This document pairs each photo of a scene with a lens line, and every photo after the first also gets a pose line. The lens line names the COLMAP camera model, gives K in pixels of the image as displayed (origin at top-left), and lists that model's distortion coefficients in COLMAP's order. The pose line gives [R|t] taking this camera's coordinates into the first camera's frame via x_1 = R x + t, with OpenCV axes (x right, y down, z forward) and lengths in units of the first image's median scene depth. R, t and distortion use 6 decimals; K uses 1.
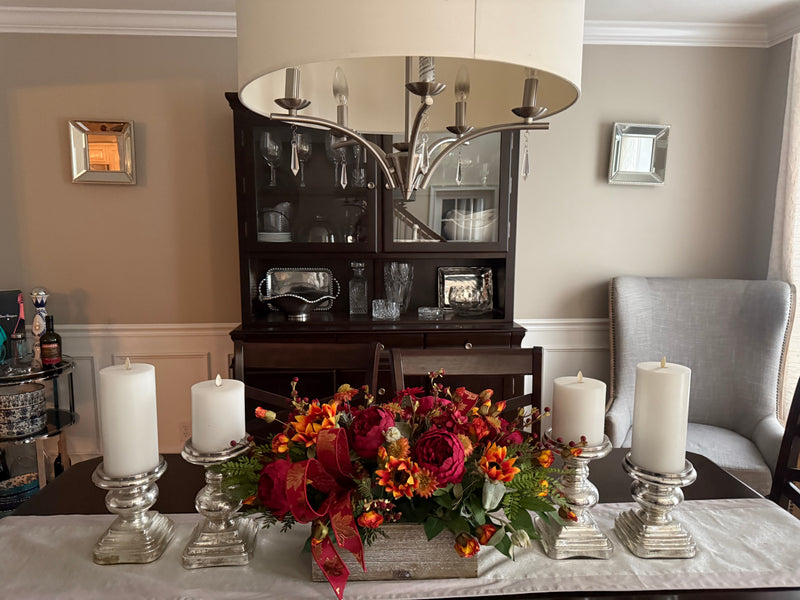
lens RADIAL K [[575.4, 0, 400.0], [0, 575.4, 300.0], [0, 0, 1]] dist [0.065799, -0.091740]
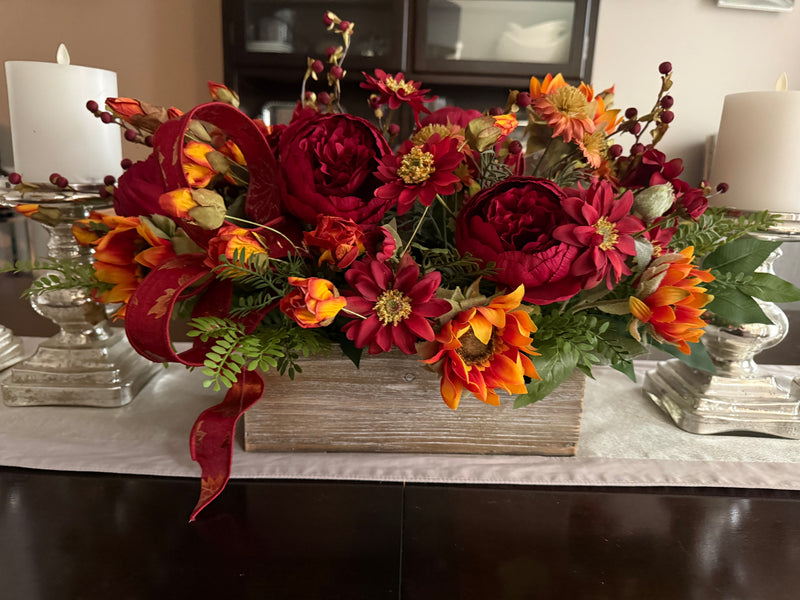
lens RADIAL K [[577.1, 0, 400.0], [0, 577.1, 300.0], [0, 0, 1]] dist [0.077508, -0.098604]
pose [[0.997339, 0.047149, -0.055601, 0.026662], [-0.040754, 0.992984, 0.111004, 0.309412], [0.060445, -0.108443, 0.992263, 0.525544]]
